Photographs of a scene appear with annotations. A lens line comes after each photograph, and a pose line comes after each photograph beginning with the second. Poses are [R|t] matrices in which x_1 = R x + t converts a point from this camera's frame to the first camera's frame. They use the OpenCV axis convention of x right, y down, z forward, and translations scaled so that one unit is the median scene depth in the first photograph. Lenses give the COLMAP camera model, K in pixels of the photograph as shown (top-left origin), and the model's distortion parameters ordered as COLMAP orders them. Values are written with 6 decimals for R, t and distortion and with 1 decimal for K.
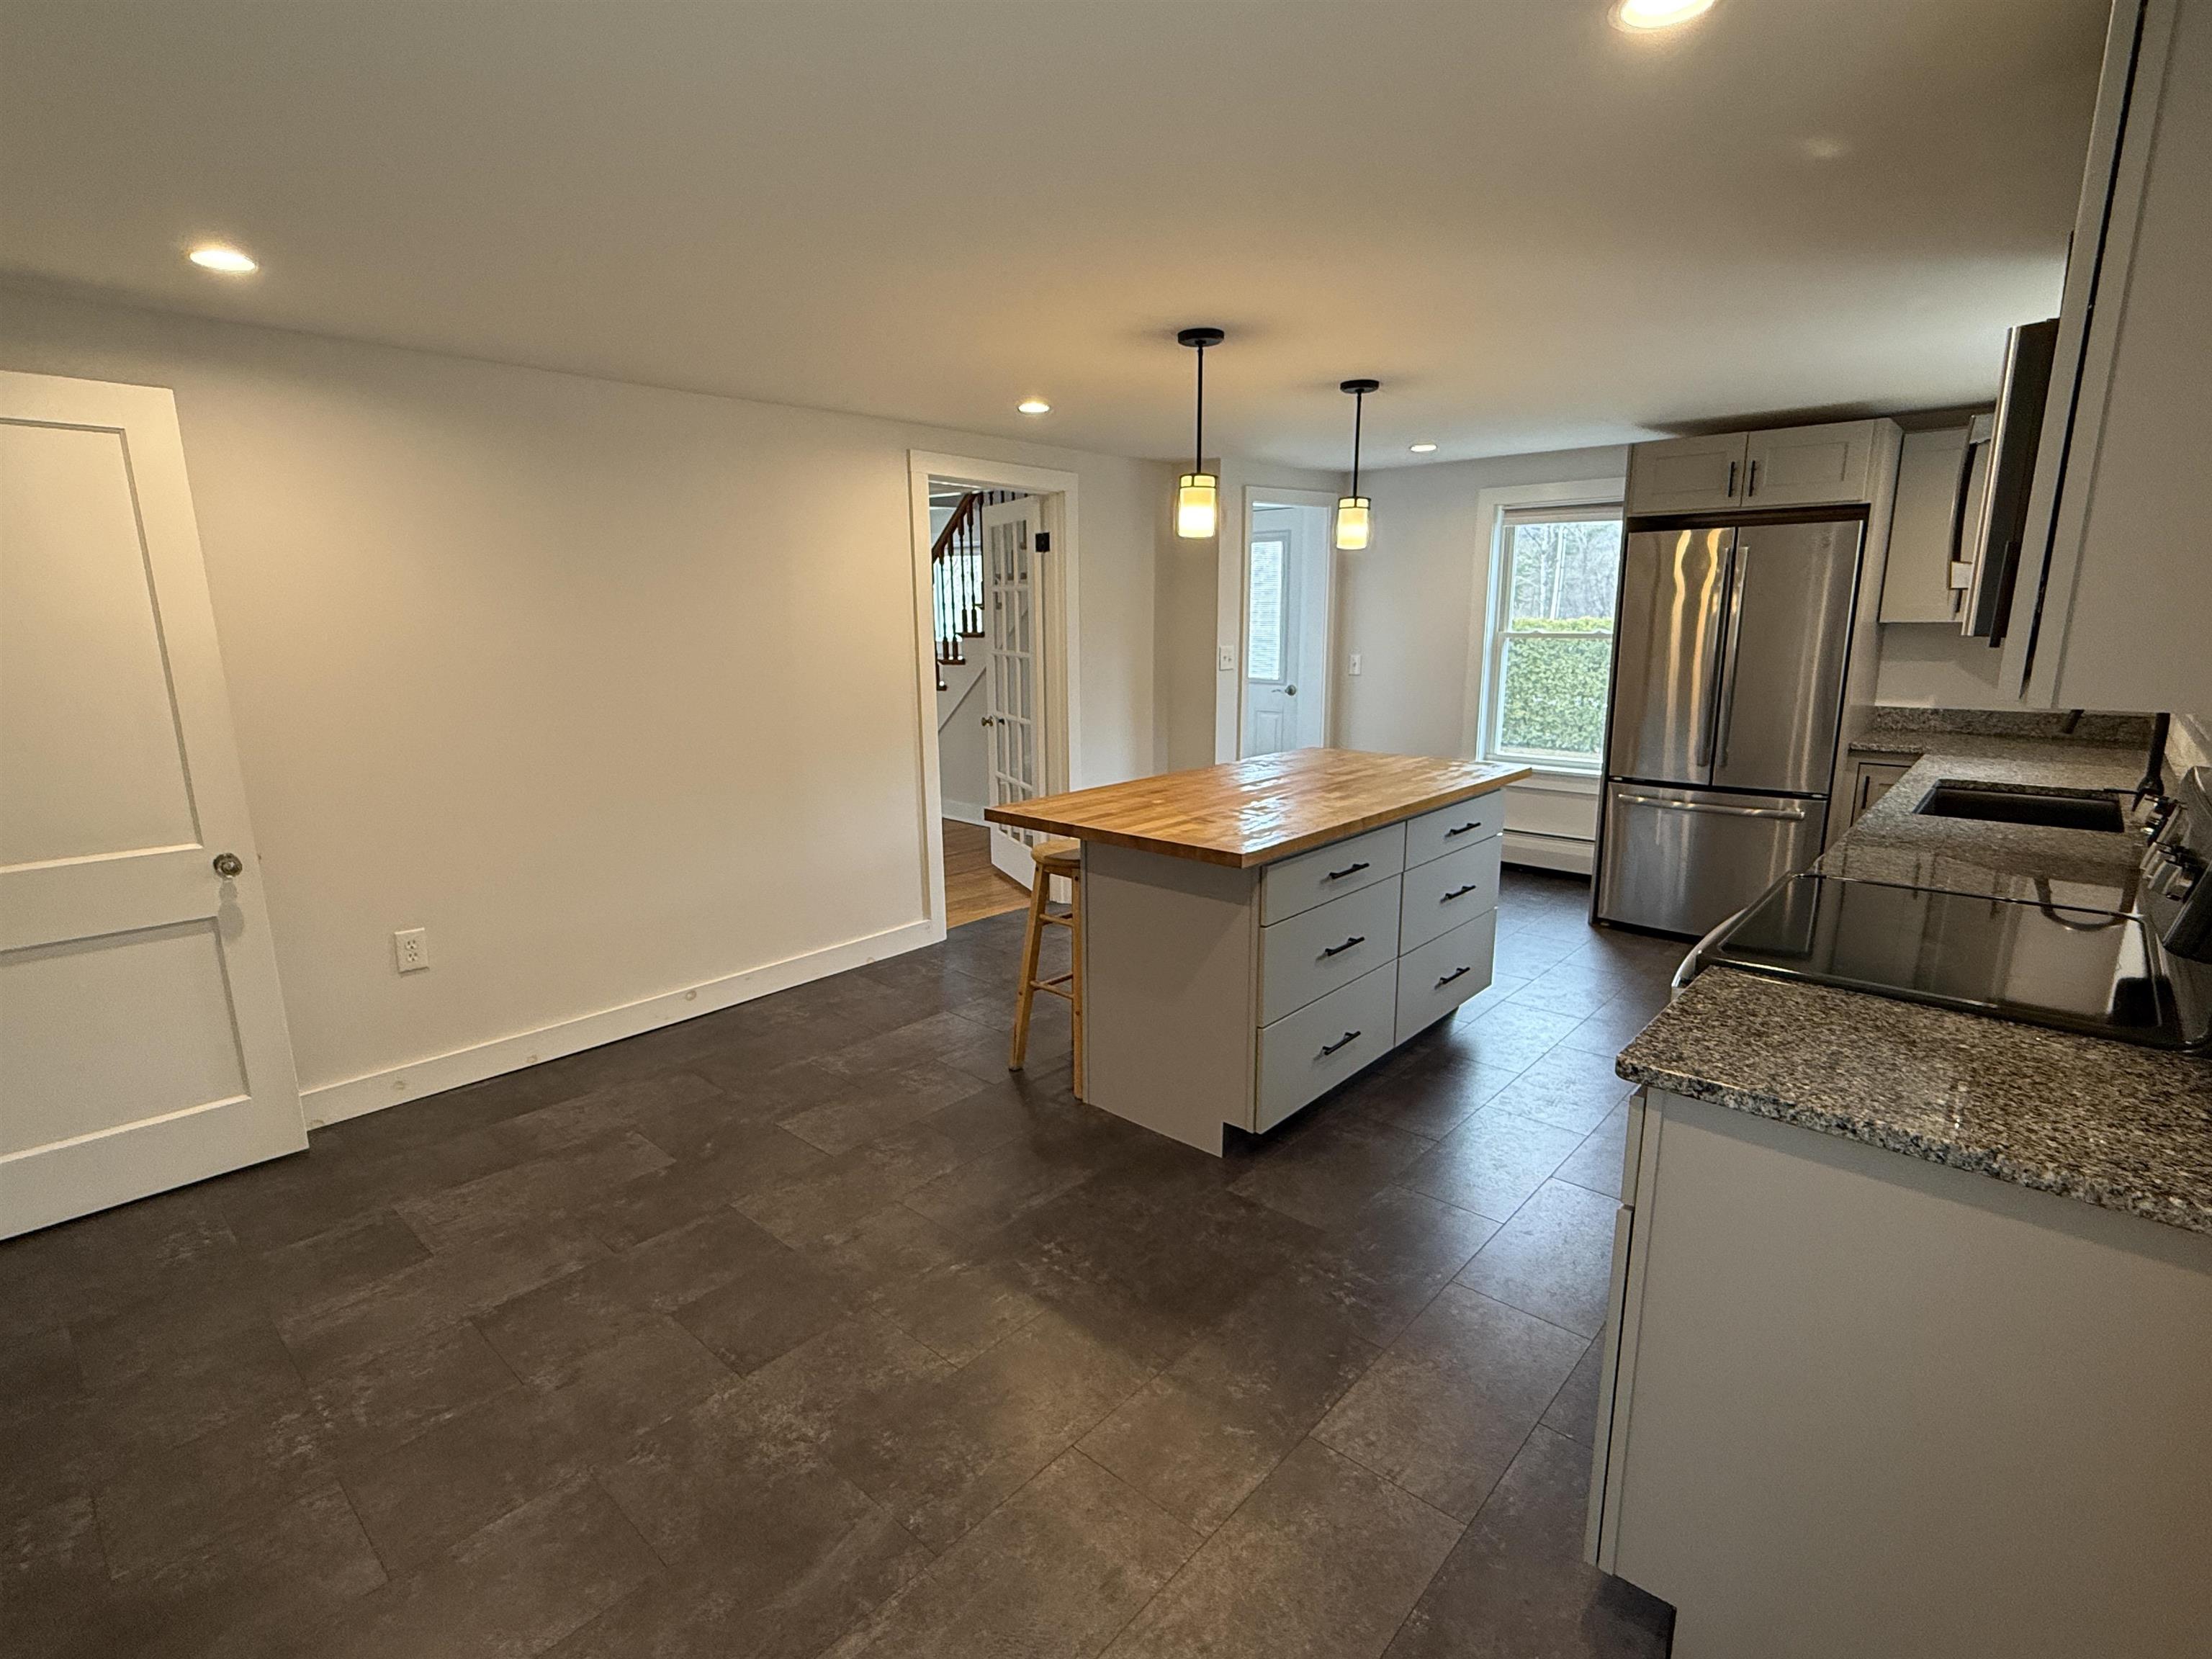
lens RADIAL K [[1086.6, 0, 1104.7], [0, 1086.6, 832.5], [0, 0, 1]] dist [-0.000080, -0.000097]
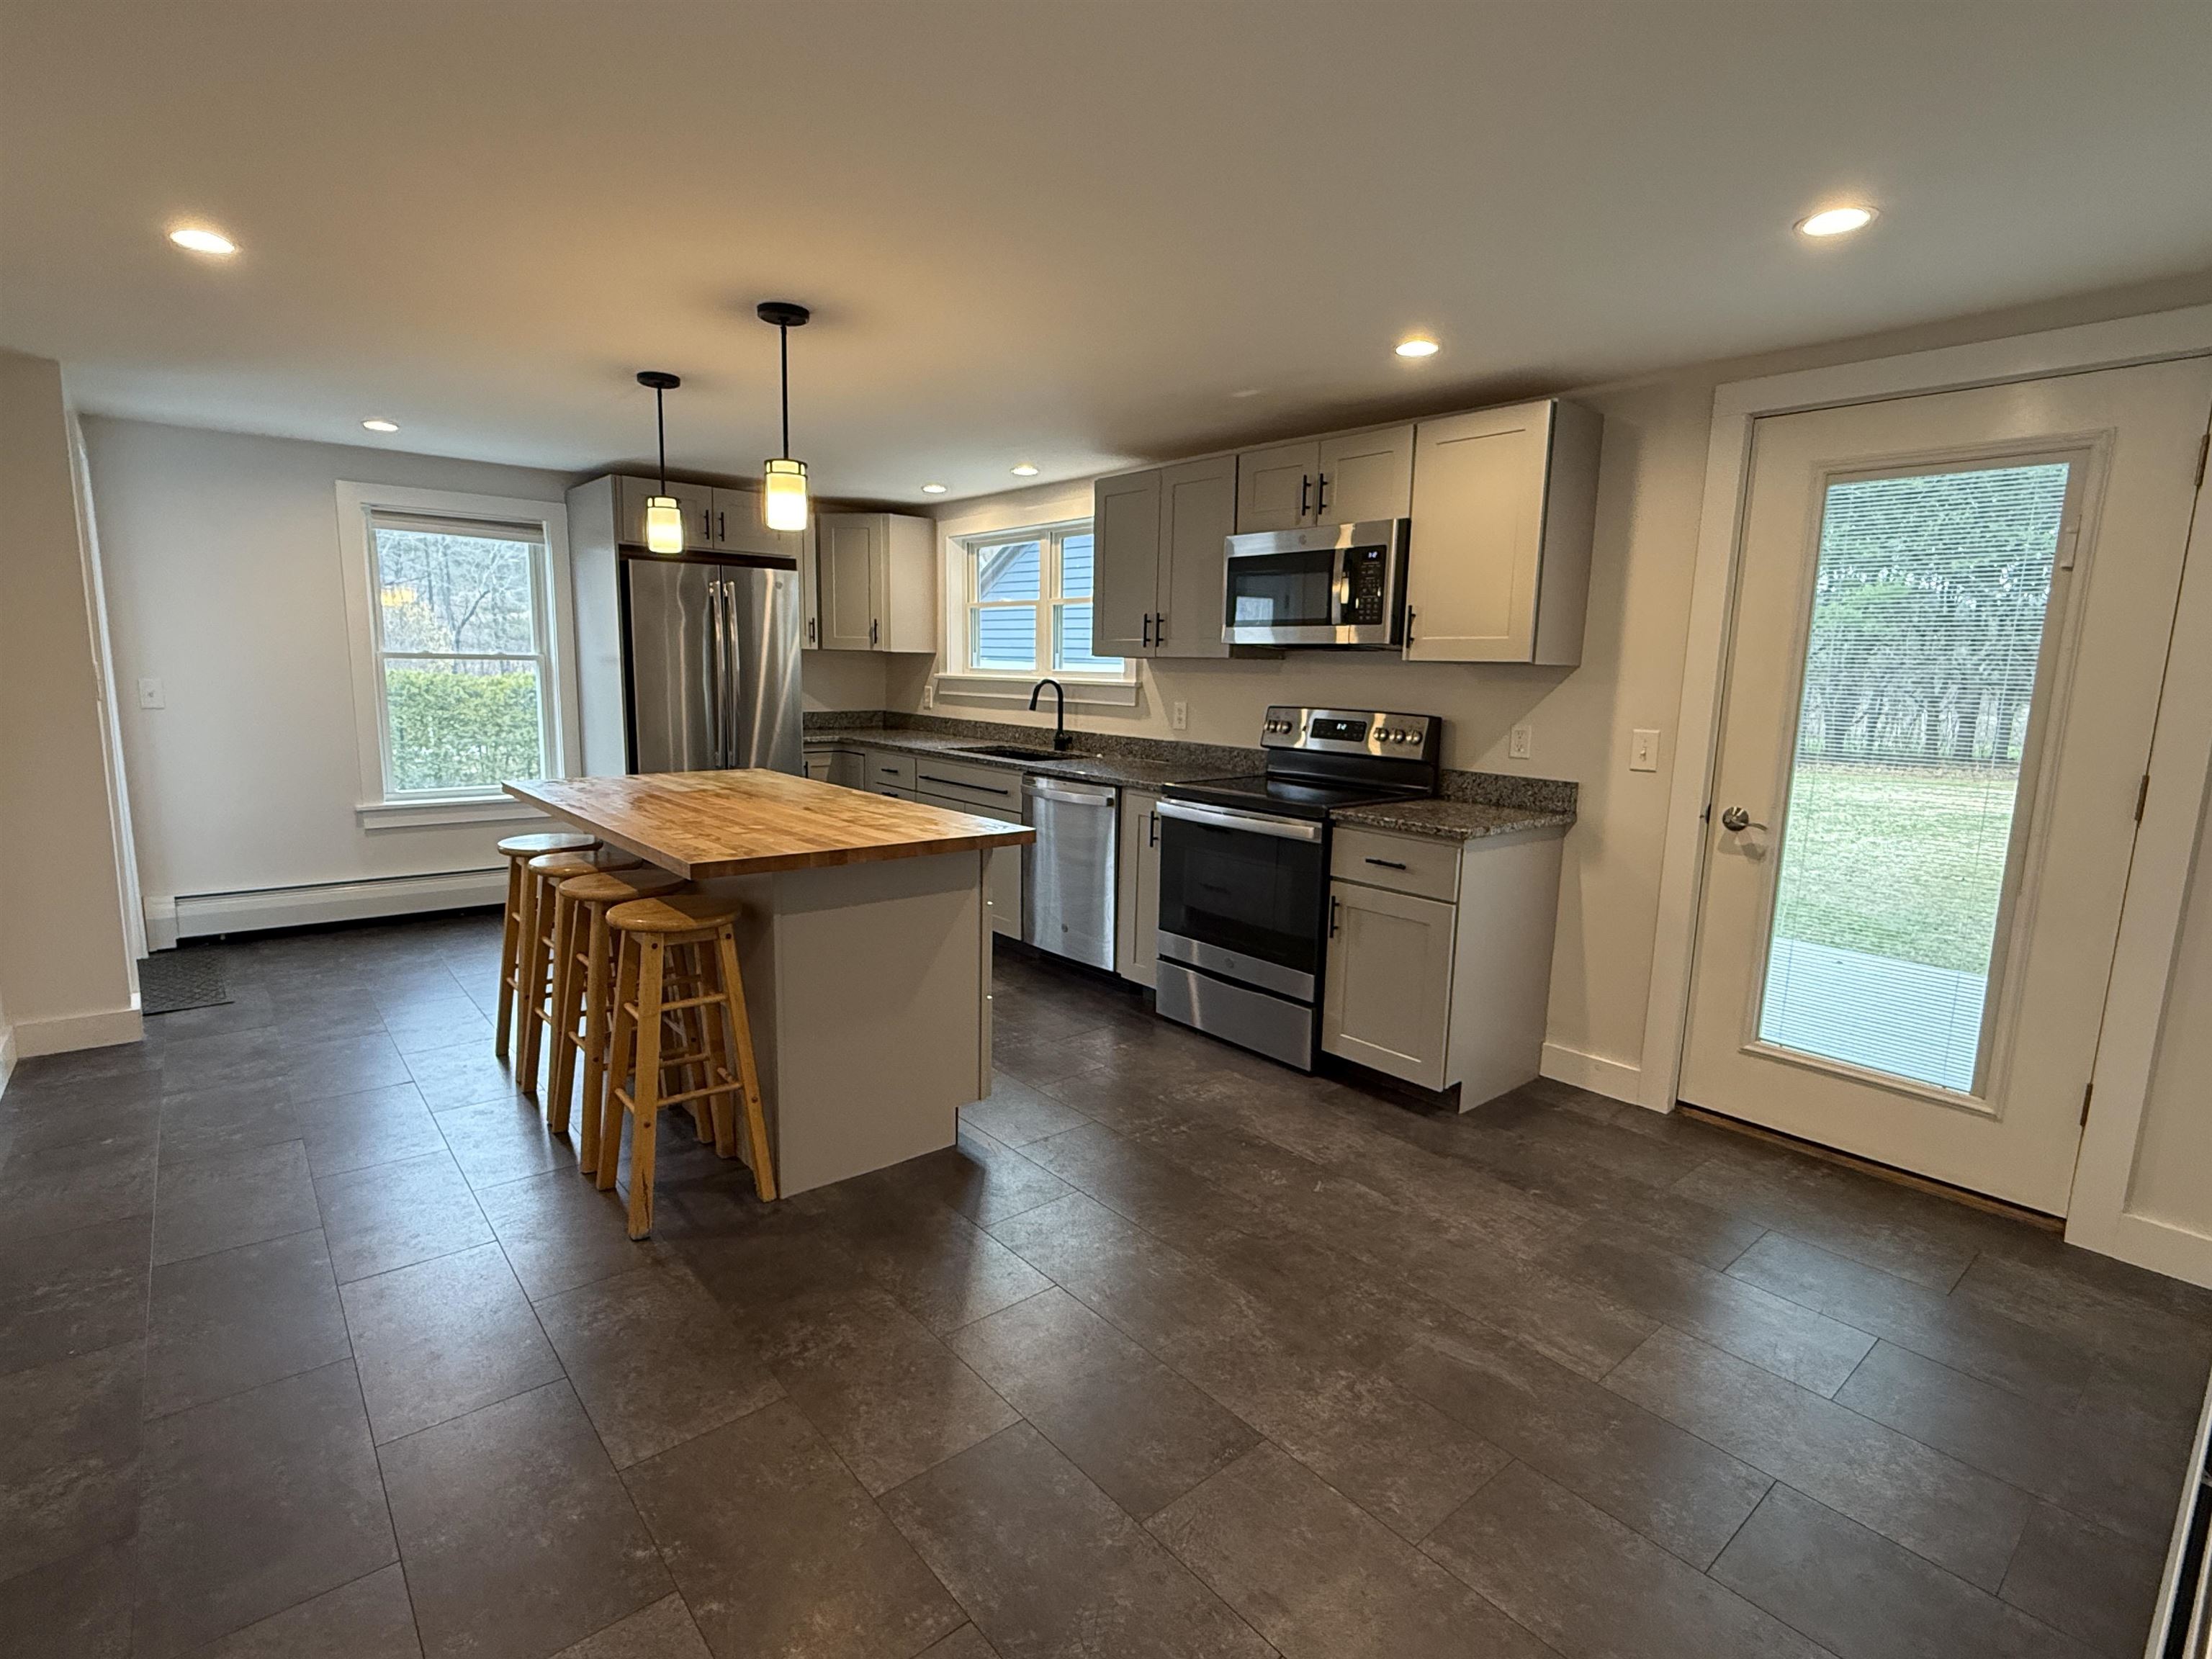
lens RADIAL K [[1086.6, 0, 1104.7], [0, 1086.6, 832.5], [0, 0, 1]] dist [-0.000080, -0.000097]
pose [[0.120725, -0.138757, 0.982940, -1.192987], [0.180118, 0.976809, 0.115770, -0.115085], [-0.976208, 0.163069, 0.142918, 0.948438]]
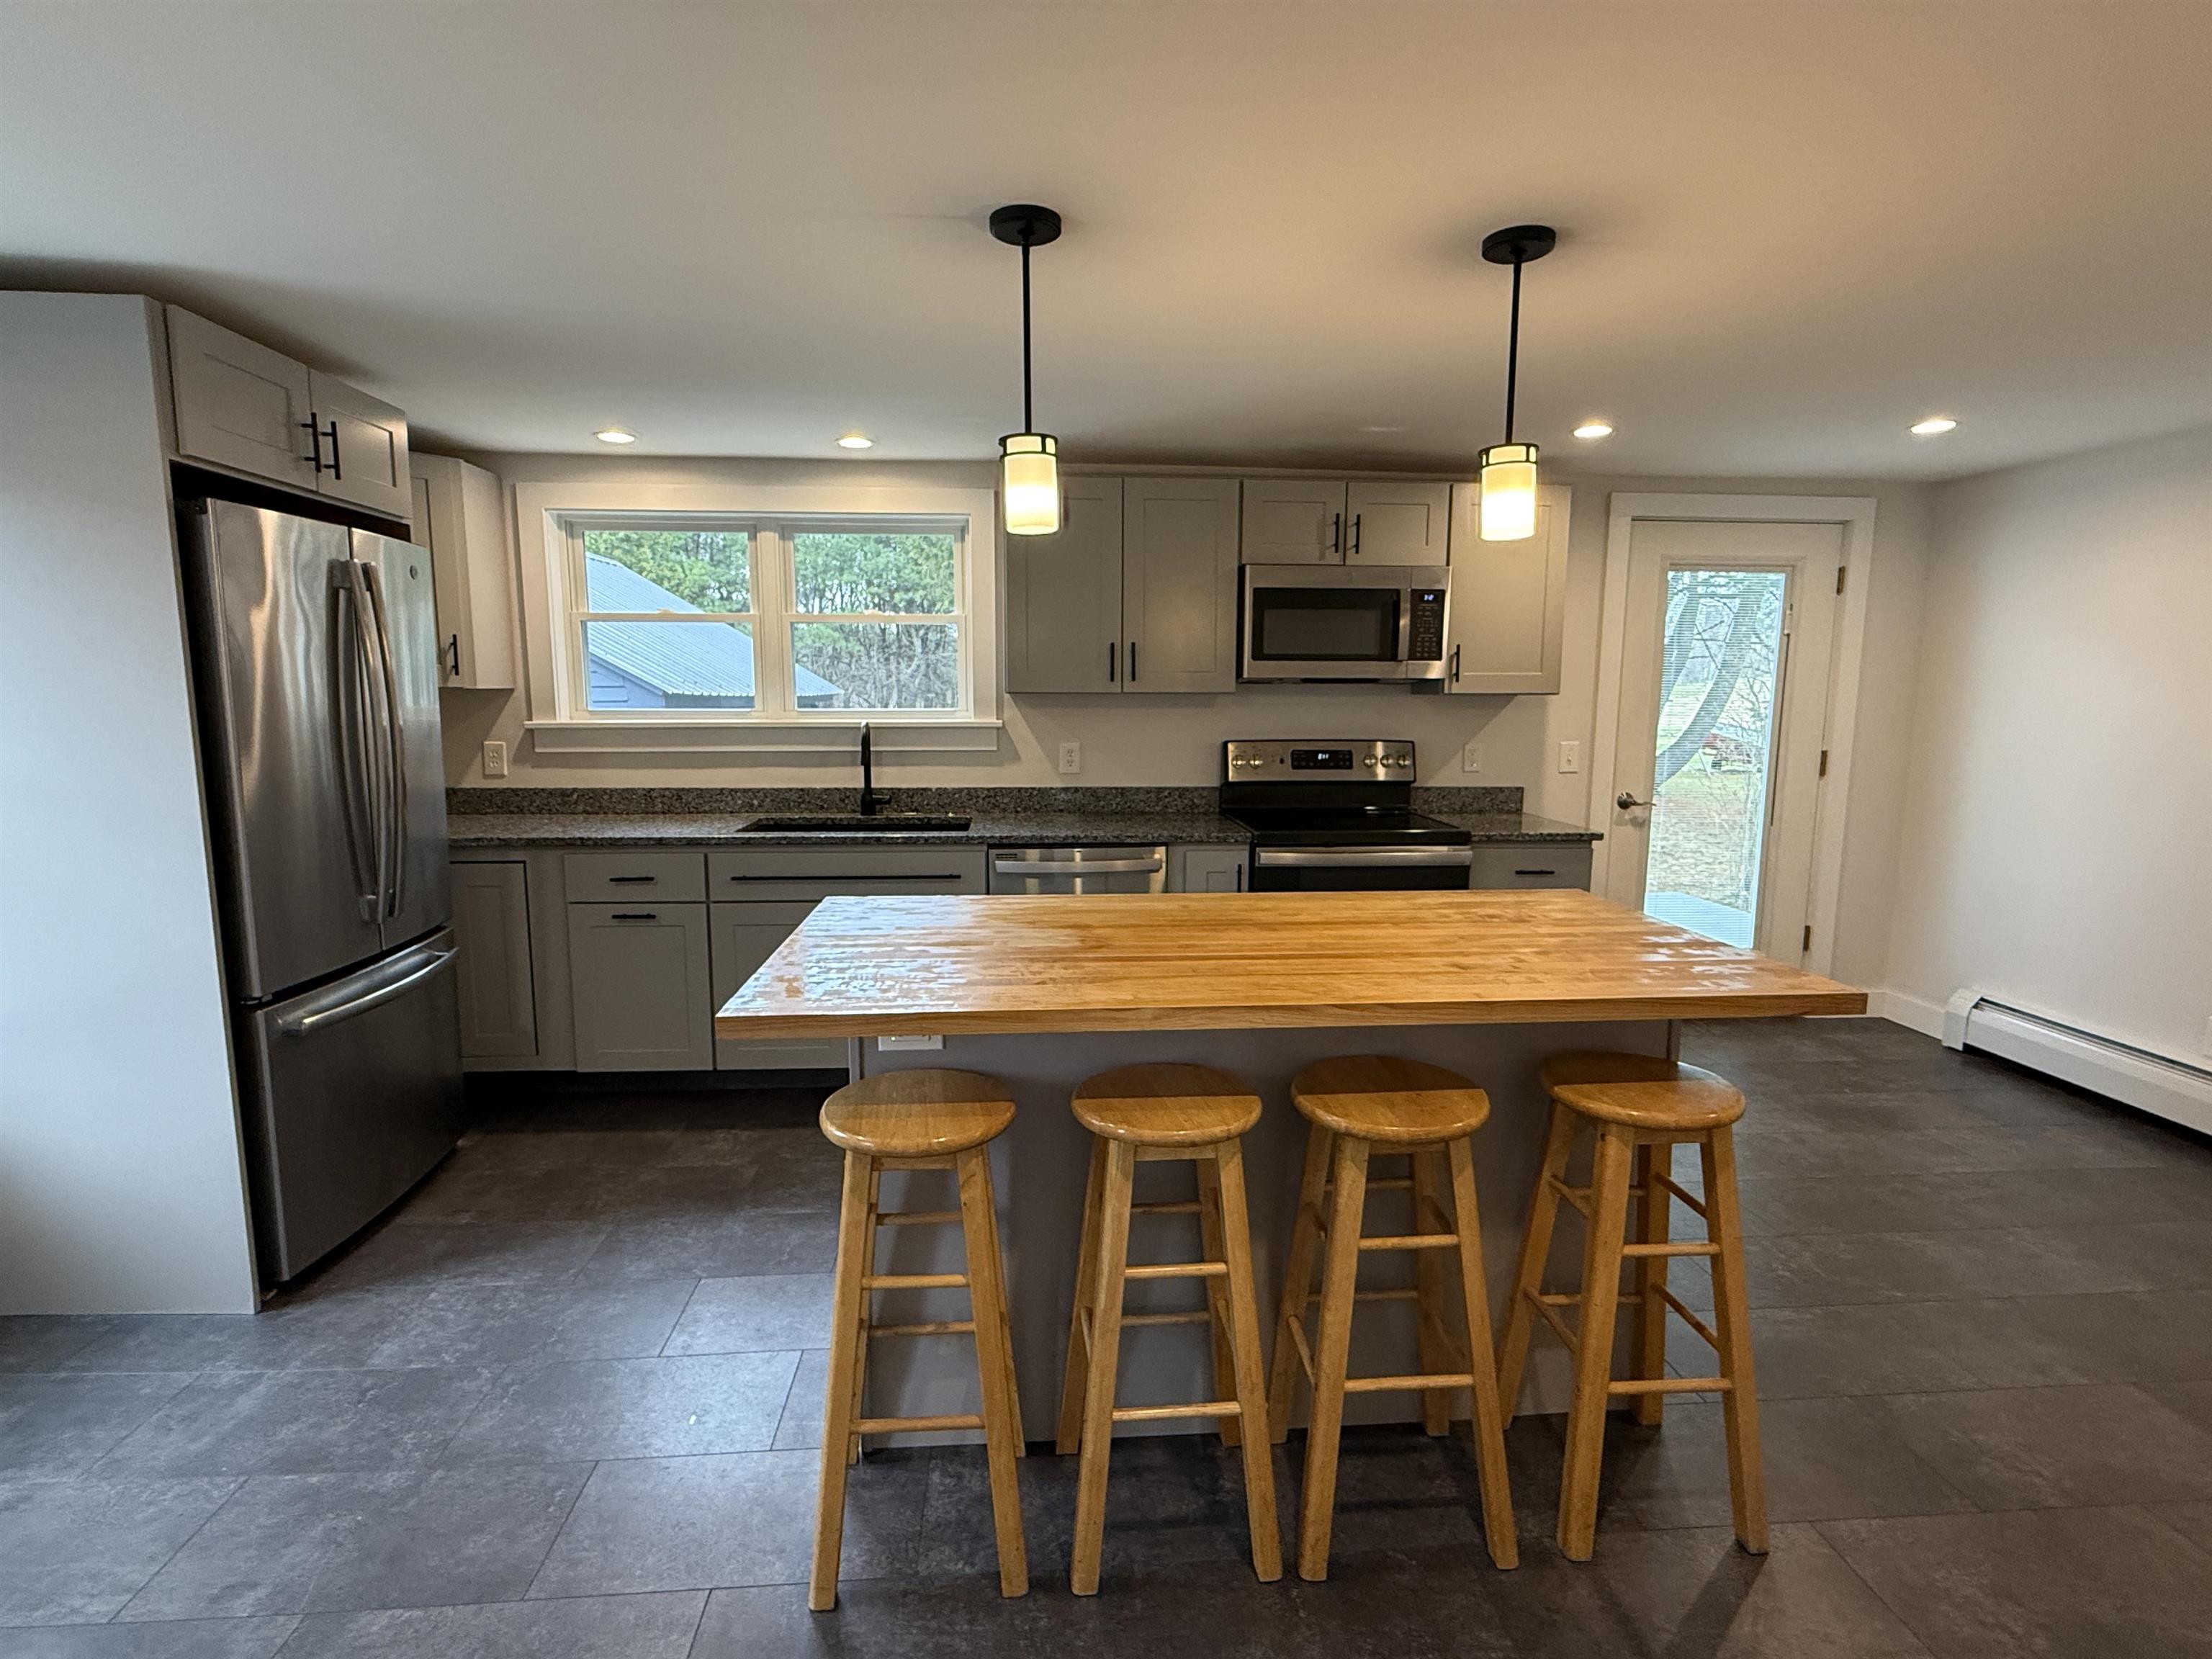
lens RADIAL K [[1086.6, 0, 1104.7], [0, 1086.6, 832.5], [0, 0, 1]] dist [-0.000080, -0.000097]
pose [[-0.738519, -0.080656, 0.669391, -0.454116], [0.143336, 0.951343, 0.272767, -0.401766], [-0.658821, 0.297391, -0.691024, 2.179359]]
